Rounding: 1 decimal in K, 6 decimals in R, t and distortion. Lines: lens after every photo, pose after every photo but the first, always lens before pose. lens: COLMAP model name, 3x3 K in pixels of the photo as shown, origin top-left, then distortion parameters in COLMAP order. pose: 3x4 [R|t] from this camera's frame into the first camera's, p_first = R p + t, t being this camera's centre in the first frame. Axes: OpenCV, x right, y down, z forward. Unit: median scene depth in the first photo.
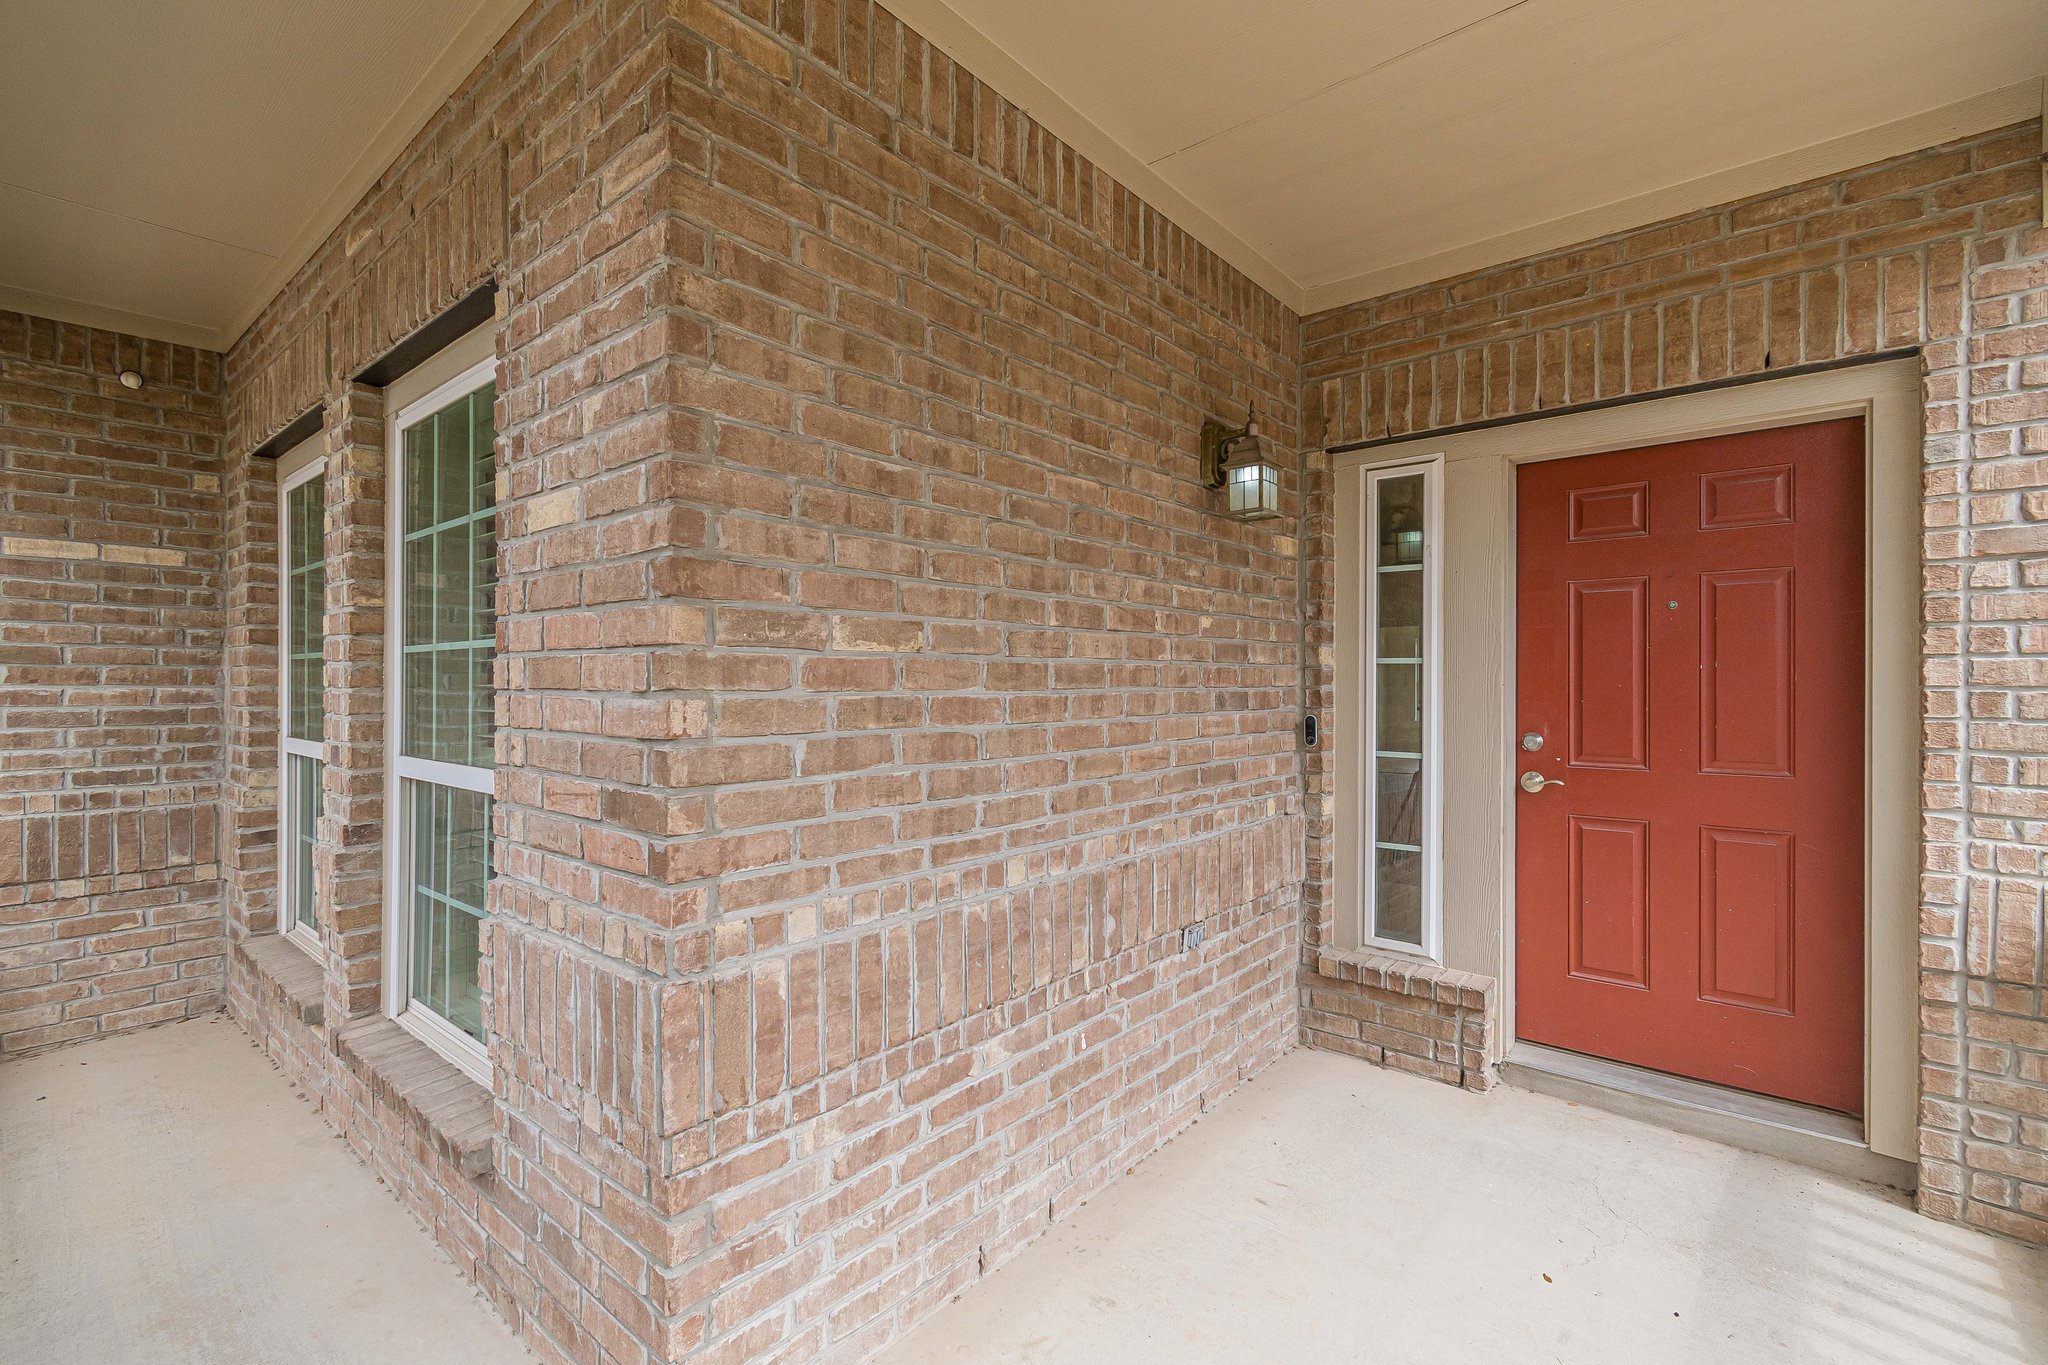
lens RADIAL K [[910.9, 0, 1015.7], [0, 910.9, 680.9], [0, 0, 1]] dist [0.000071, -0.000147]
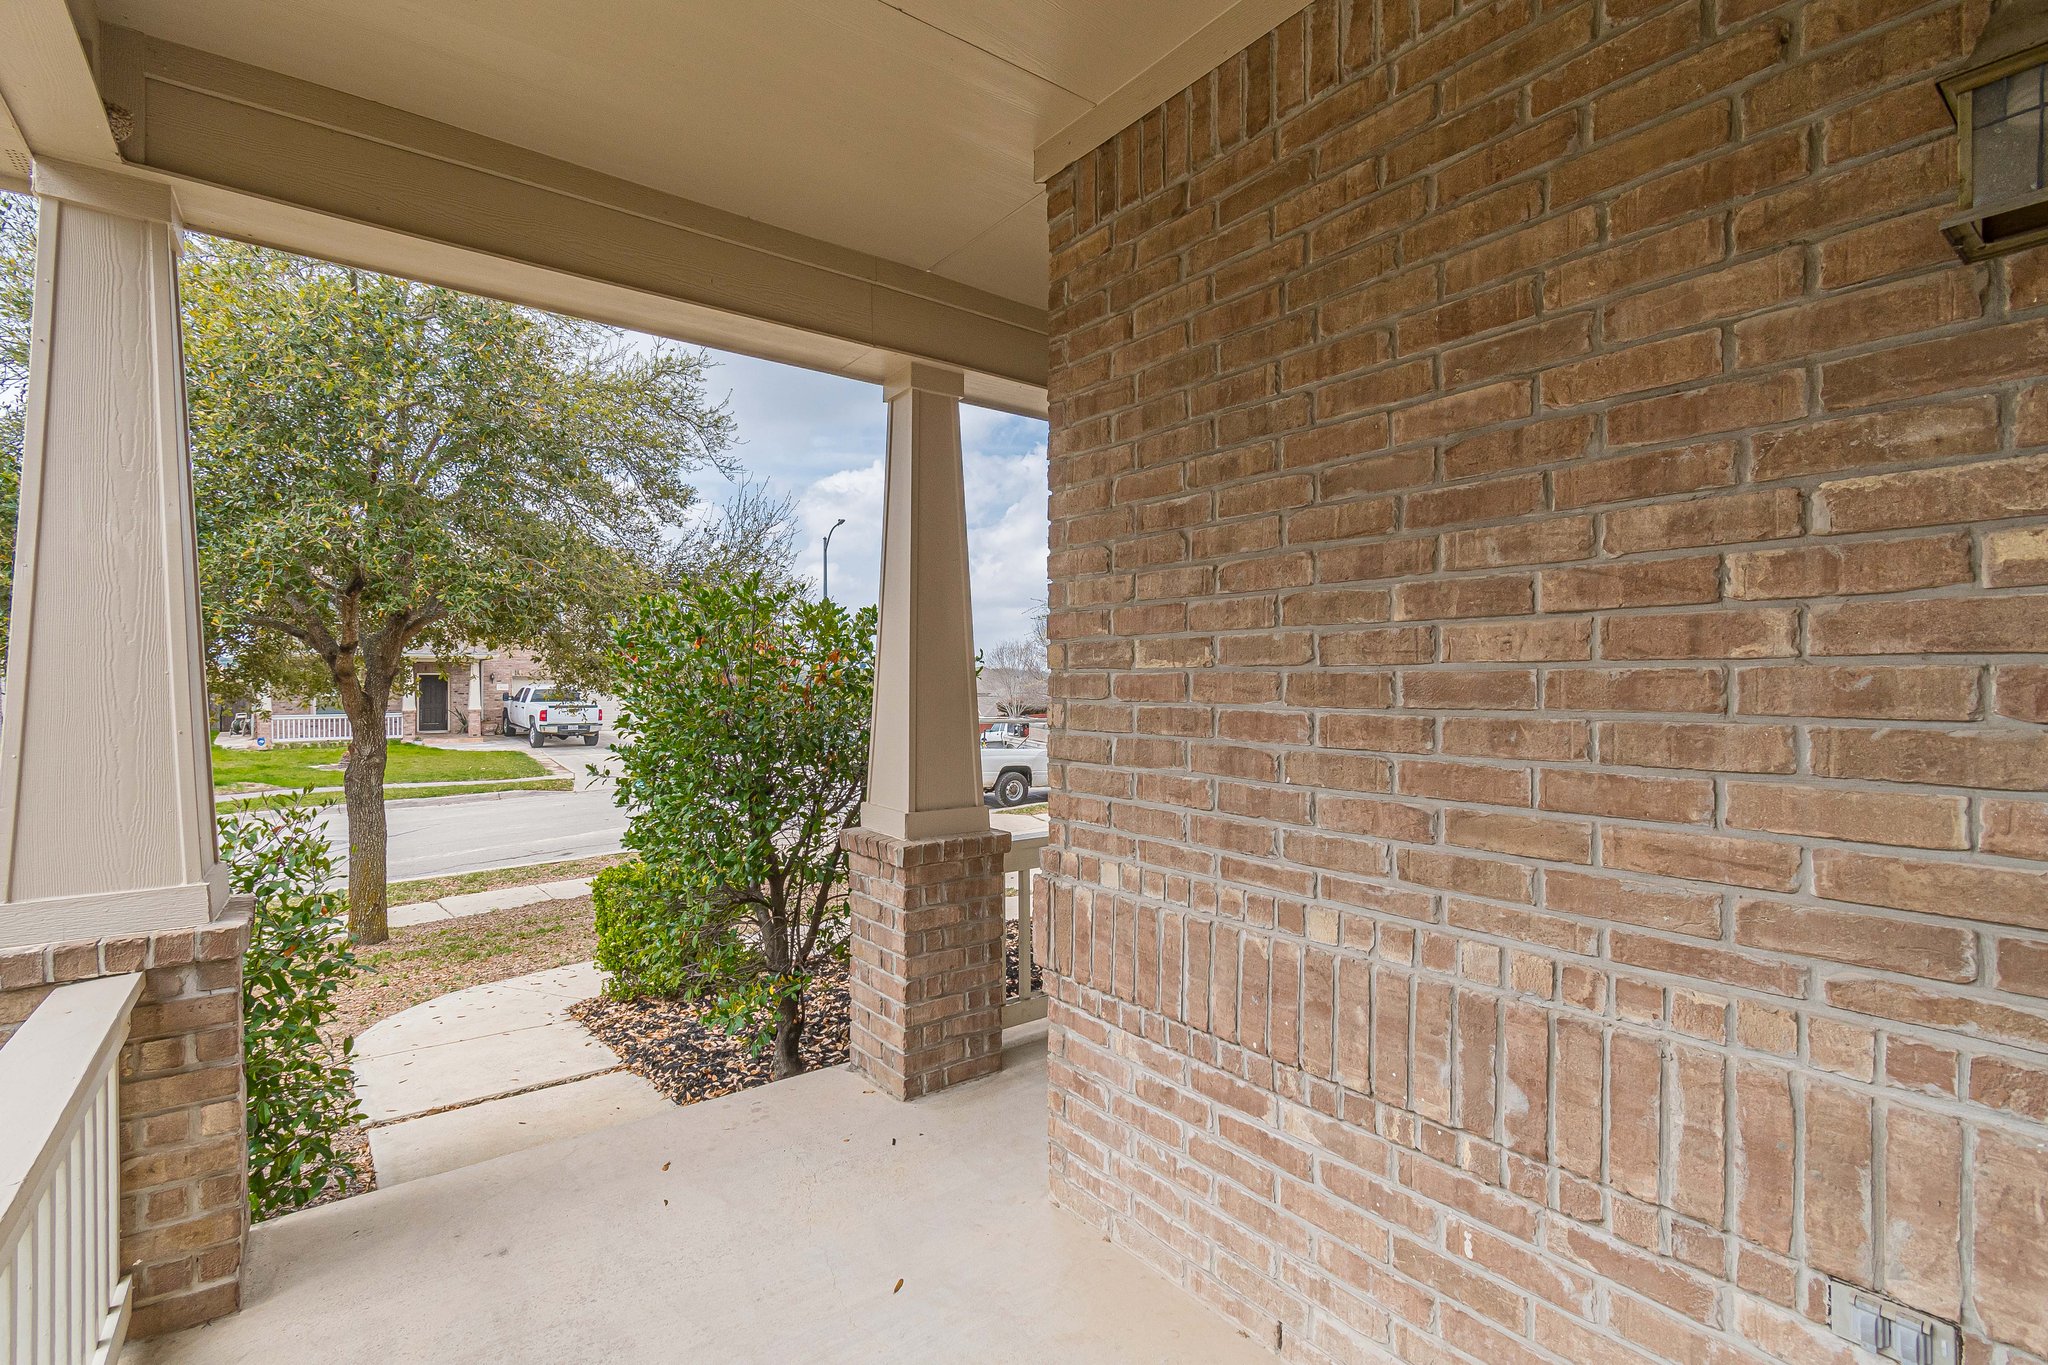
lens RADIAL K [[924.4, 0, 1024.0], [0, 924.4, 682.5], [0, 0, 1]] dist [0.001334, 0.000116]
pose [[-0.207407, 0.003722, -0.978248, 0.821667], [0.003093, 0.999990, 0.003149, -0.014498], [0.978250, -0.002373, -0.207416, 0.854211]]
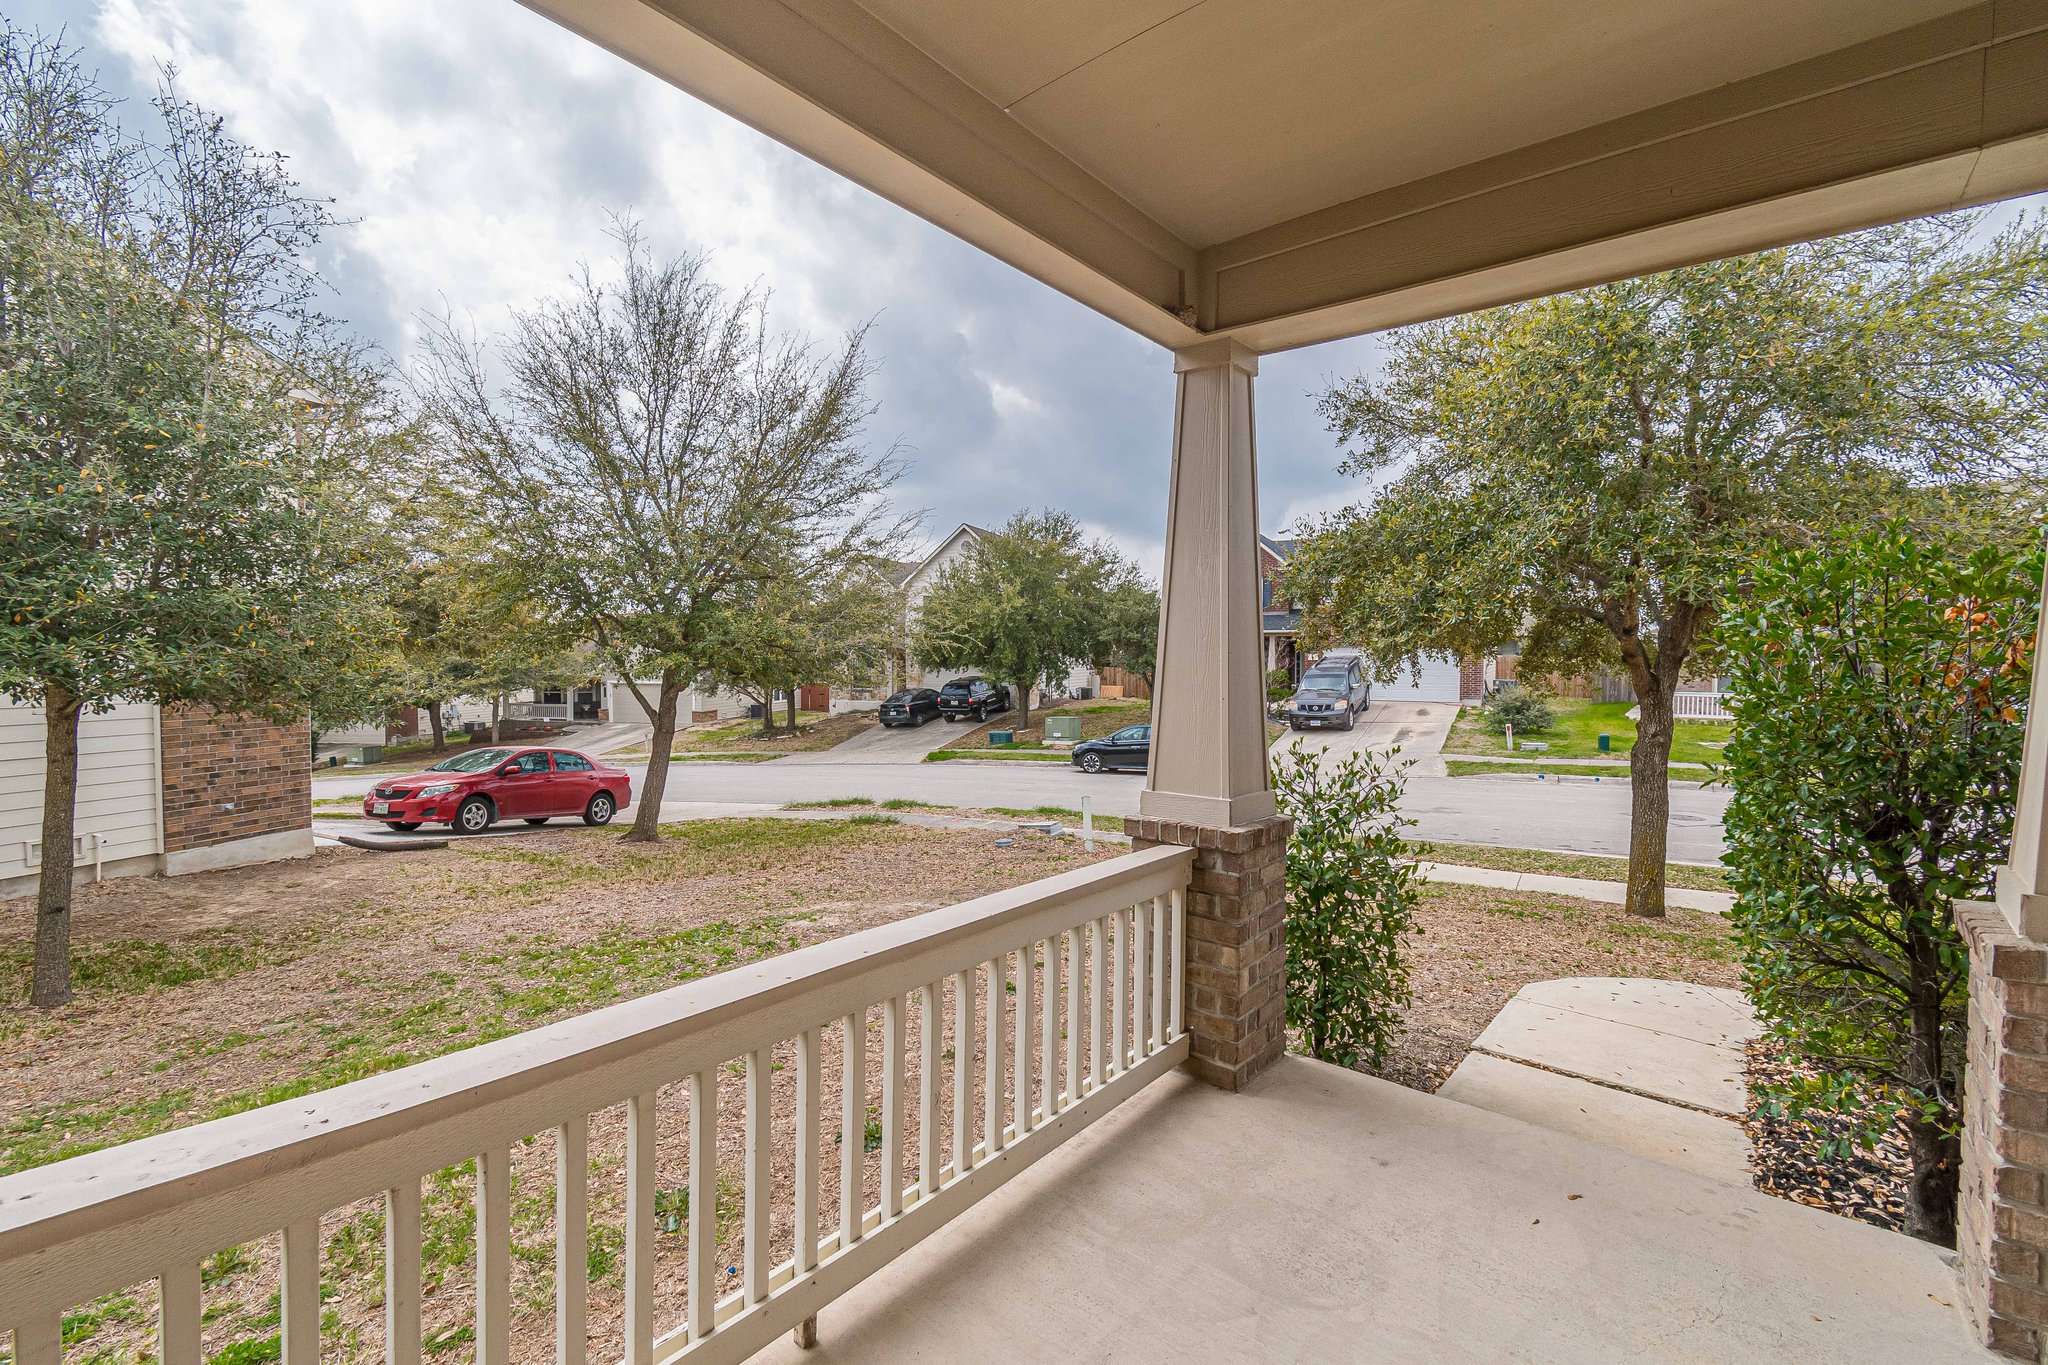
lens RADIAL K [[910.9, 0, 1015.7], [0, 910.9, 680.9], [0, 0, 1]] dist [0.000071, -0.000147]
pose [[-0.999801, -0.005006, -0.019329, 0.443256], [-0.005538, 0.999605, 0.027550, -0.026525], [0.019183, 0.027652, -0.999434, 1.203151]]
